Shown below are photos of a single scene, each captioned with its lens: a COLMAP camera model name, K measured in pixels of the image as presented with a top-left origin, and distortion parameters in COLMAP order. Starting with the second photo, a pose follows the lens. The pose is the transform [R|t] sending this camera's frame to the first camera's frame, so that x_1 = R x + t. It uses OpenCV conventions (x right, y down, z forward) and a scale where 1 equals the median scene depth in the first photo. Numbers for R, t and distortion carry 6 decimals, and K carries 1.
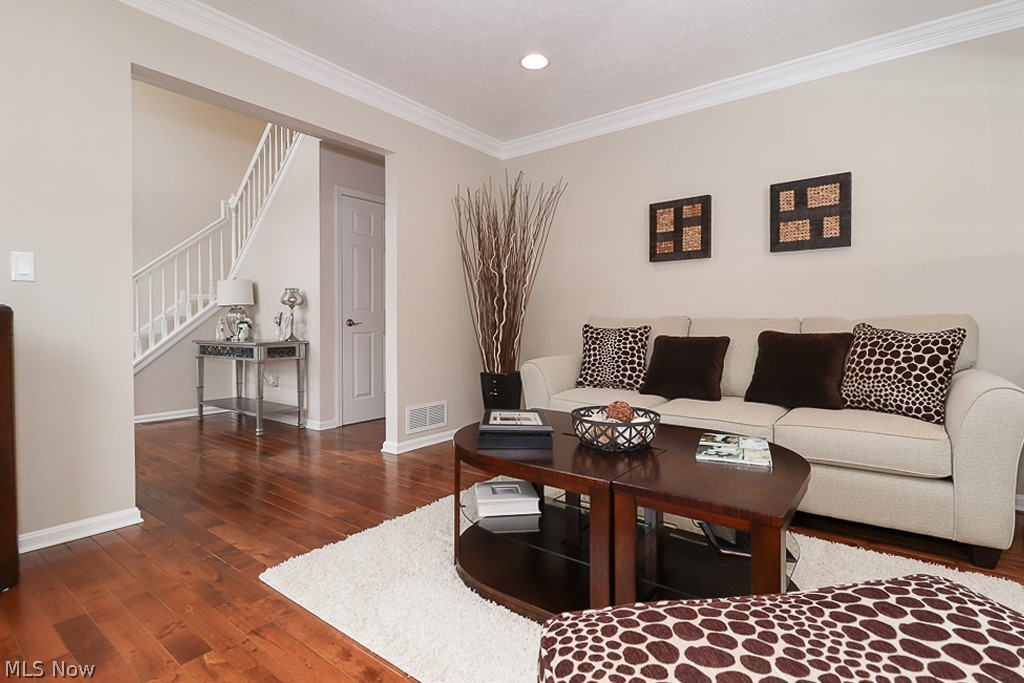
lens RADIAL K [[493.2, 0, 516.6], [0, 493.2, 330.5], [0, 0, 1]] dist [0.015371, -0.009867]
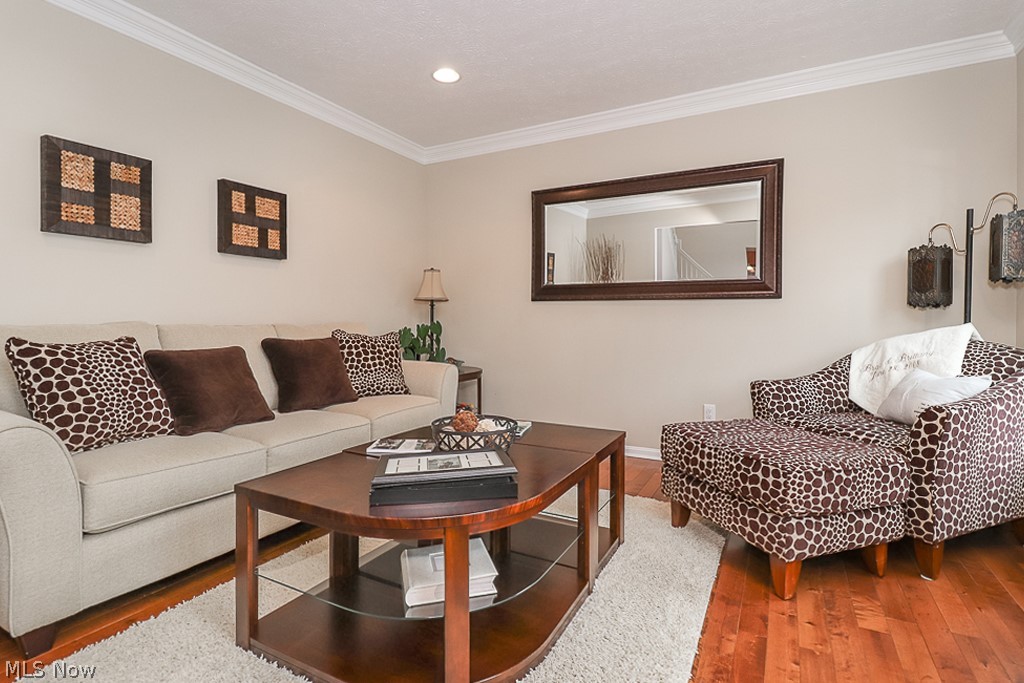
lens RADIAL K [[493.2, 0, 516.6], [0, 493.2, 330.5], [0, 0, 1]] dist [0.015371, -0.009867]
pose [[-0.149368, -0.017998, 0.988618, -0.482737], [0.014110, 0.999694, 0.020332, -0.025669], [-0.988681, 0.016986, -0.149068, 0.614653]]
